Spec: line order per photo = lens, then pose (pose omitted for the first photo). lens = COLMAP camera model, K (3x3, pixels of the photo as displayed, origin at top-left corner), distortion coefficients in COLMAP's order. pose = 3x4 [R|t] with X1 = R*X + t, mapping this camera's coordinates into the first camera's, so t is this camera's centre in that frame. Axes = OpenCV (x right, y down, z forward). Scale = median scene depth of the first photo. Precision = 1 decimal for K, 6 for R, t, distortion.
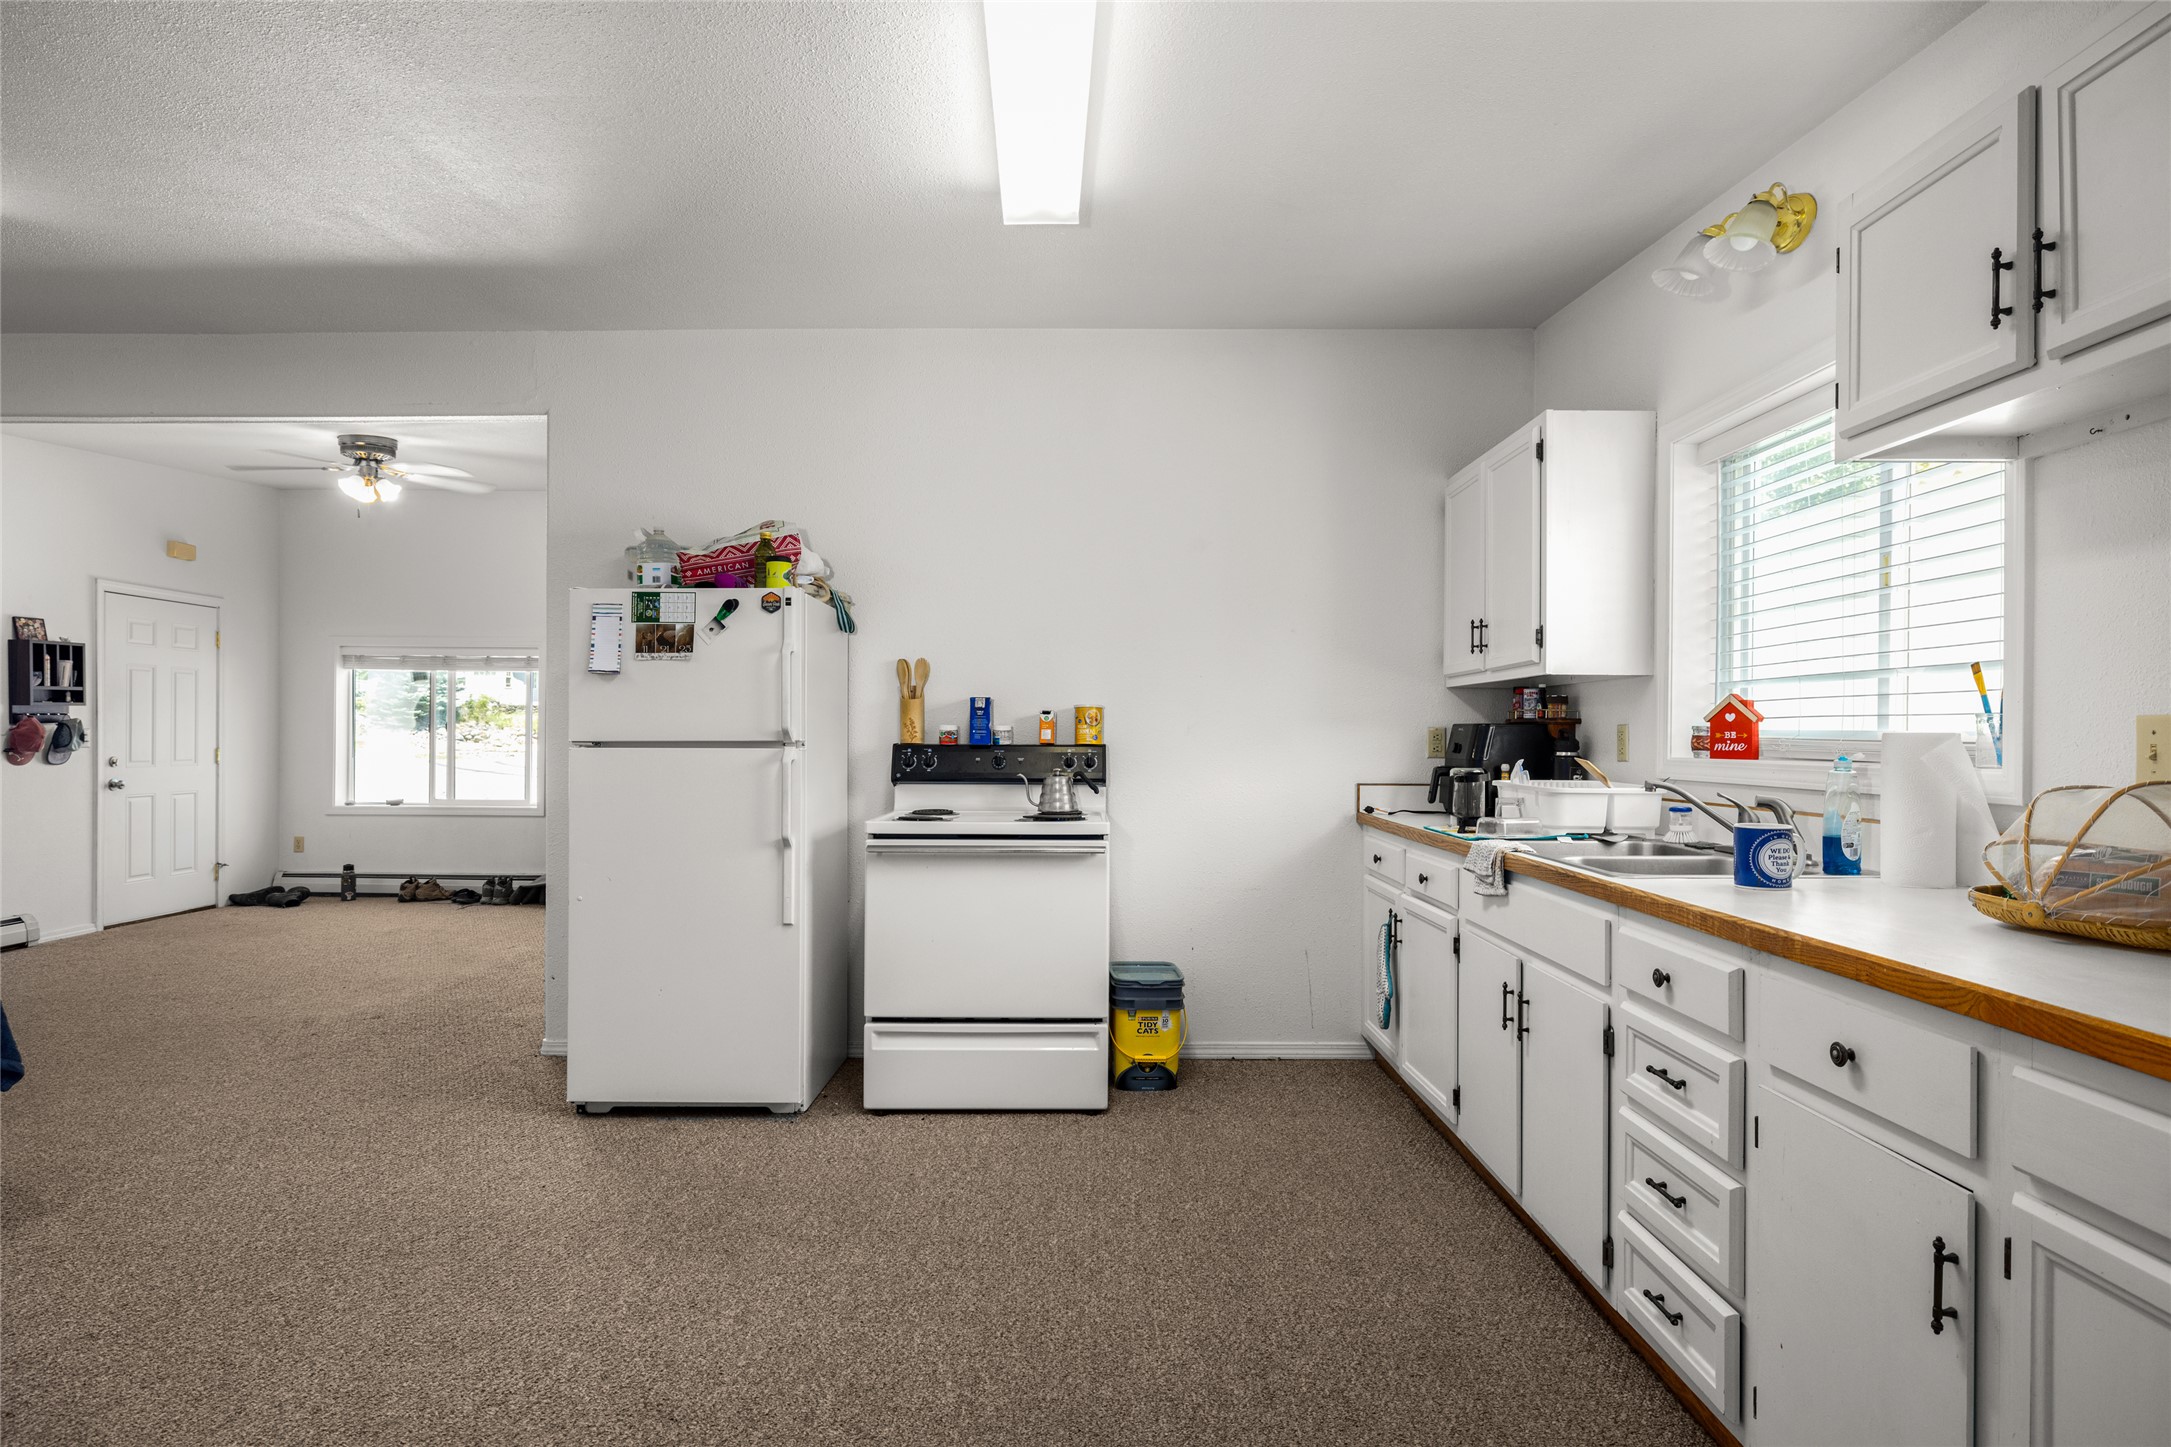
lens RADIAL K [[1156.9, 0, 1114.4], [0, 1156.9, 743.2], [0, 0, 1]] dist [-0.014007, -0.001083]
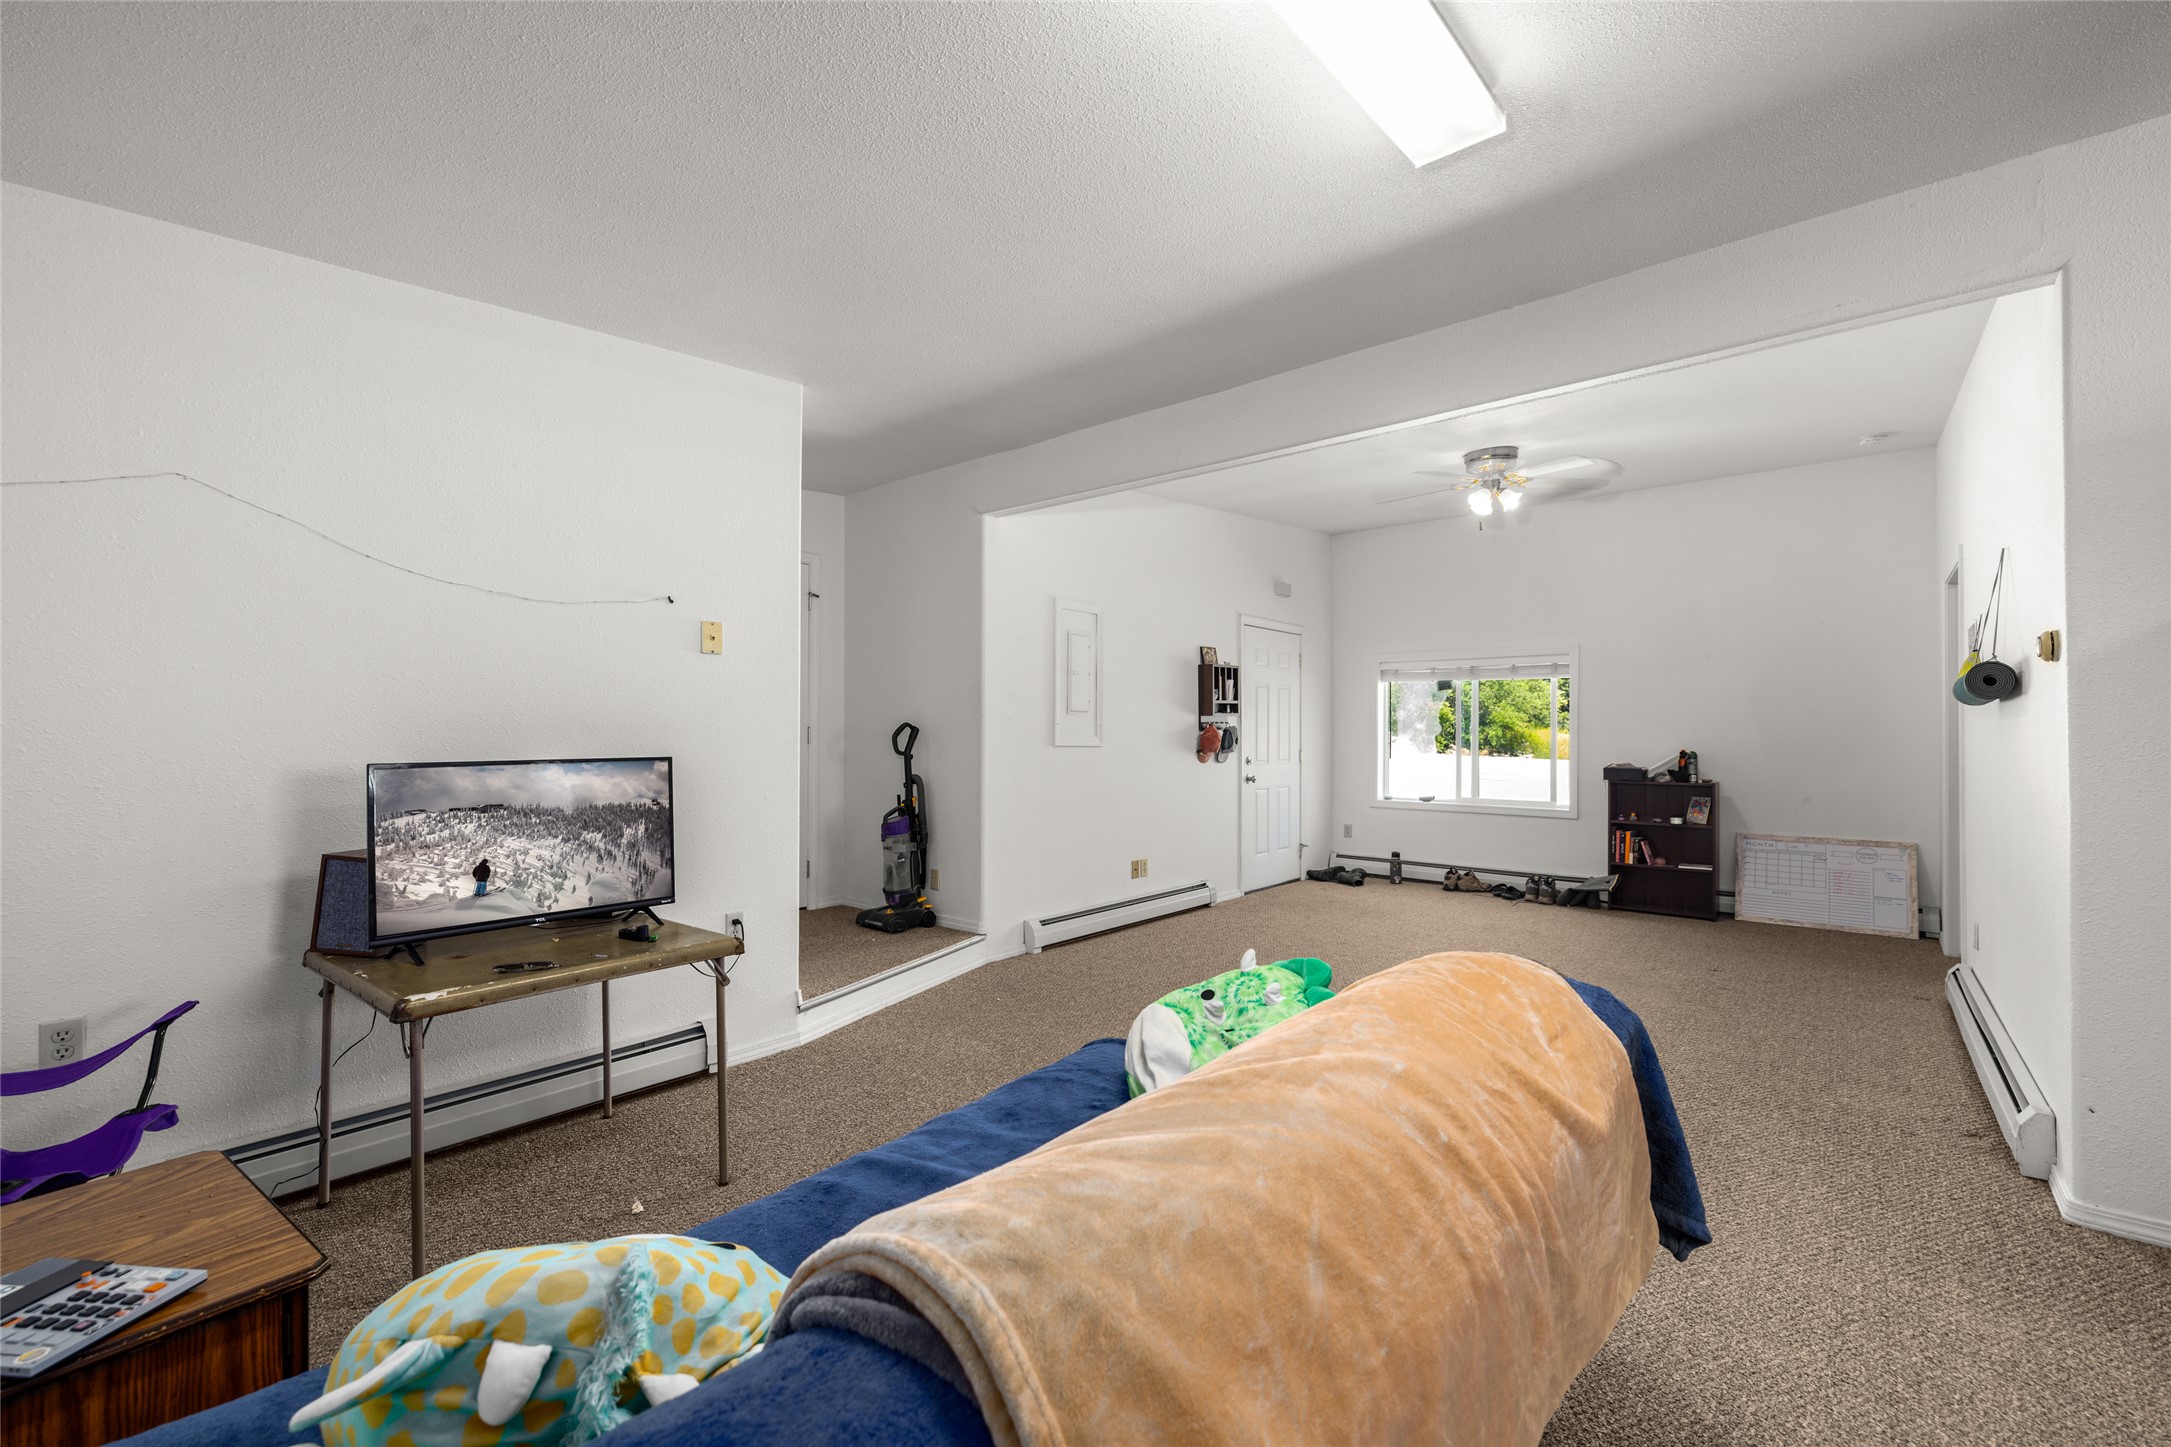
lens RADIAL K [[906.5, 0, 1085.5], [0, 906.5, 723.5], [0, 0, 1]] dist [0.000019, 0.000586]
pose [[0.748767, -0.011410, -0.662735, -0.303782], [-0.003203, 0.999778, -0.020831, -0.002543], [0.662825, 0.017721, 0.748564, 0.120259]]
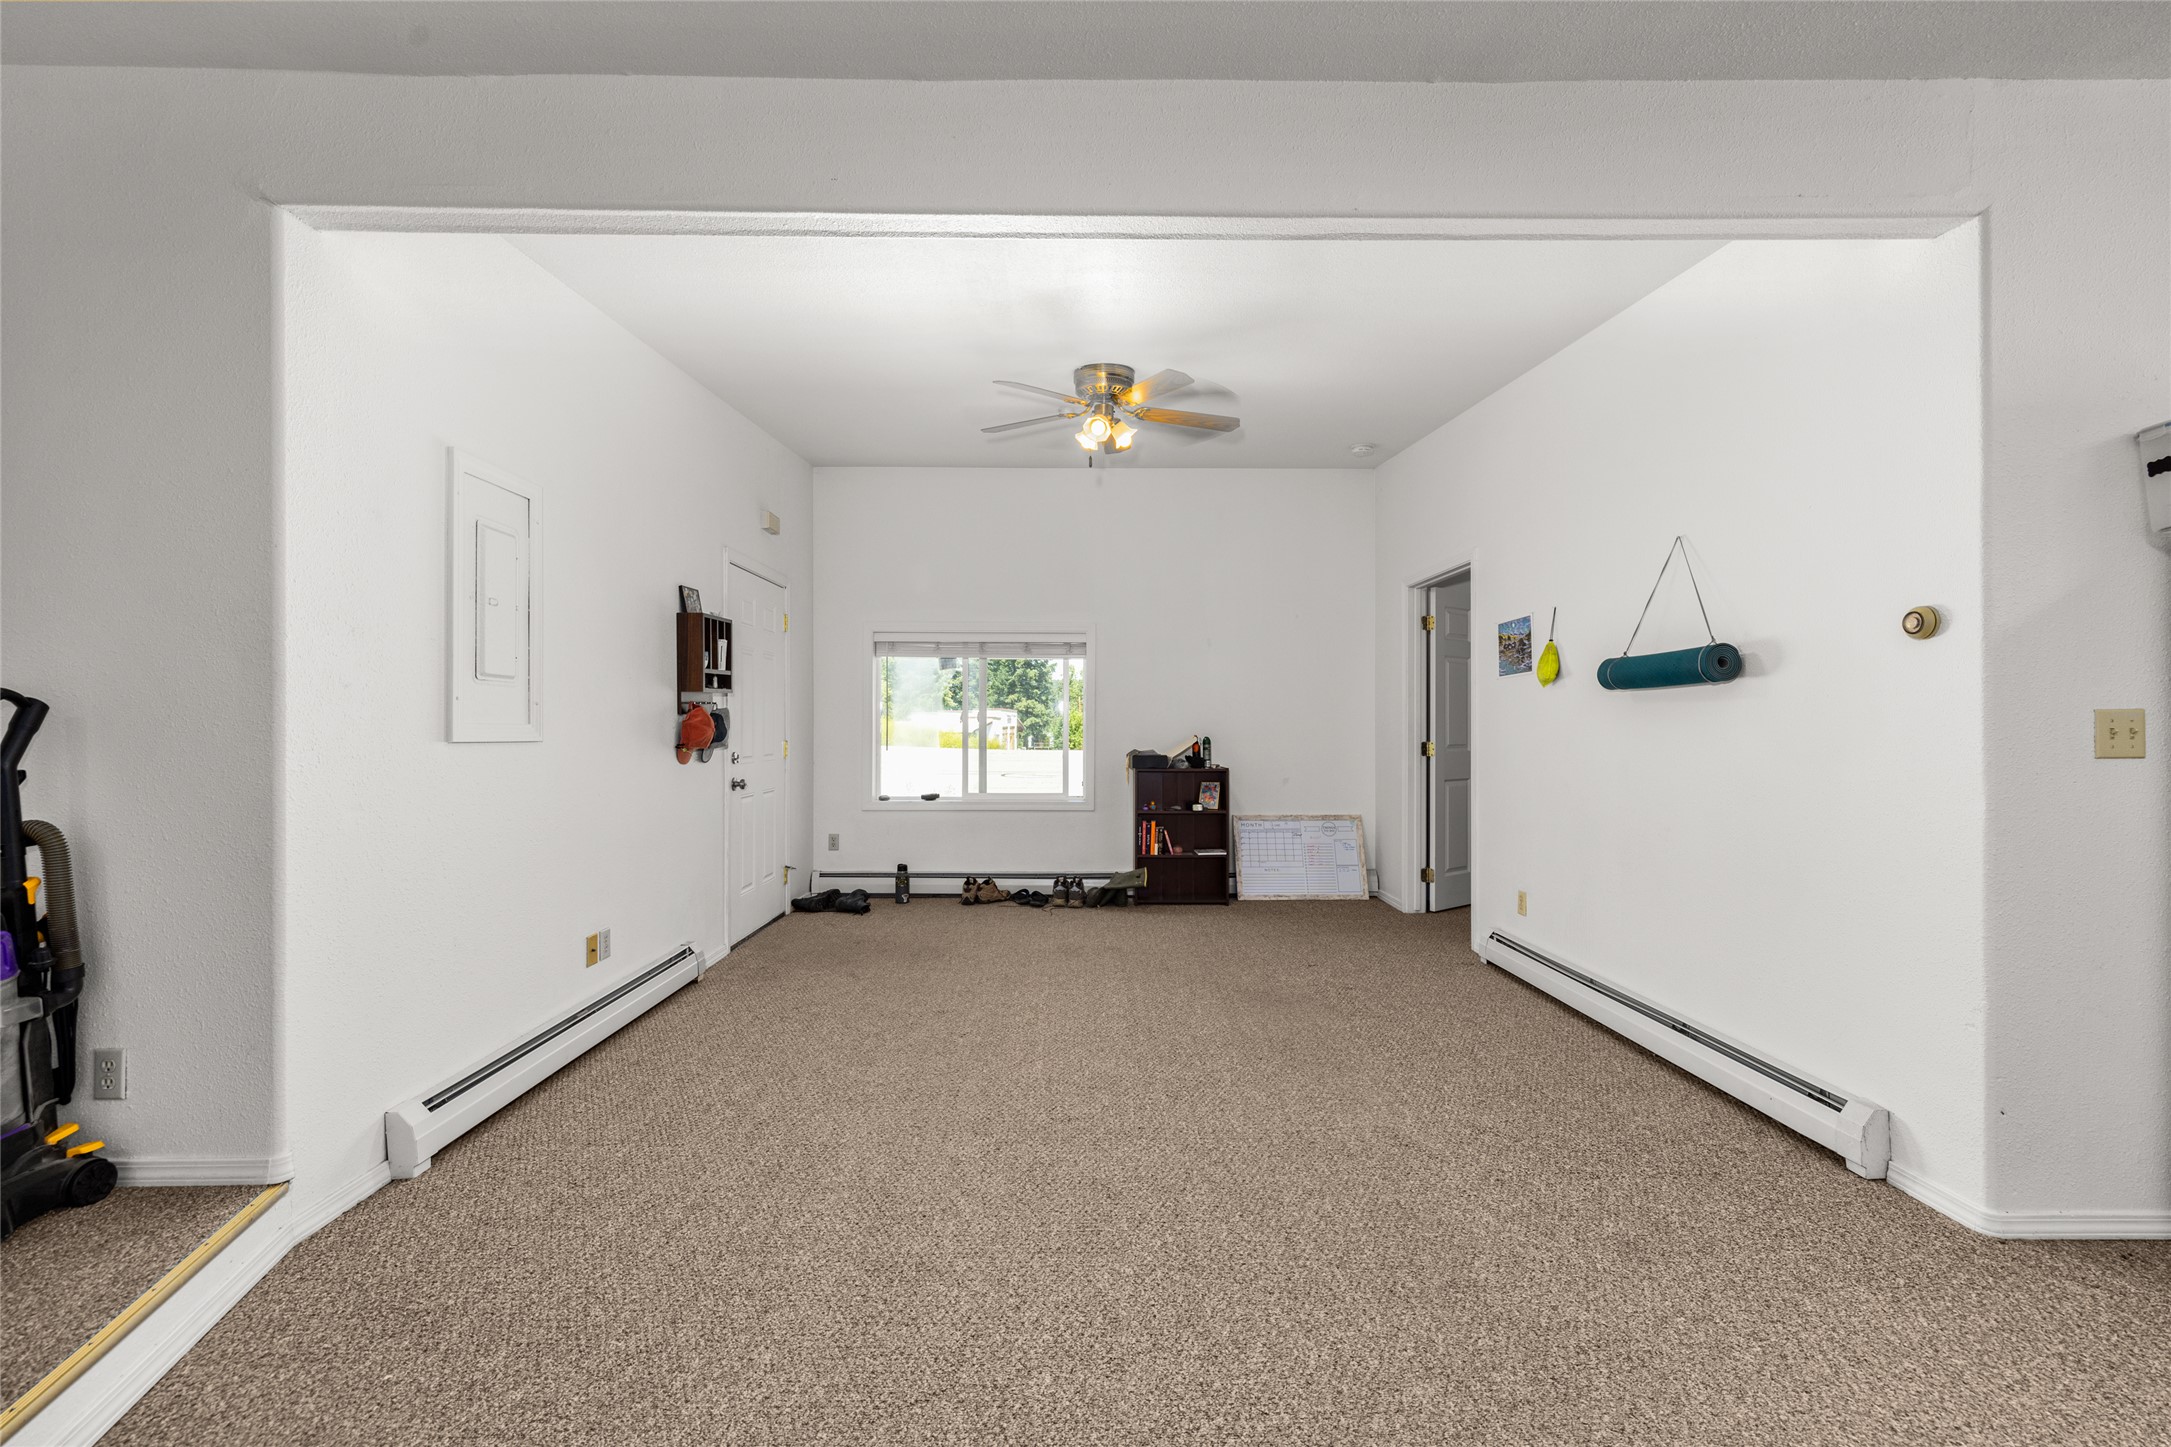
lens RADIAL K [[906.5, 0, 1085.5], [0, 906.5, 723.5], [0, 0, 1]] dist [0.000019, 0.000586]
pose [[0.999951, -0.005676, -0.008157, -0.519791], [0.005622, 0.999963, -0.006551, -0.003286], [0.008194, 0.006505, 0.999945, 0.267627]]
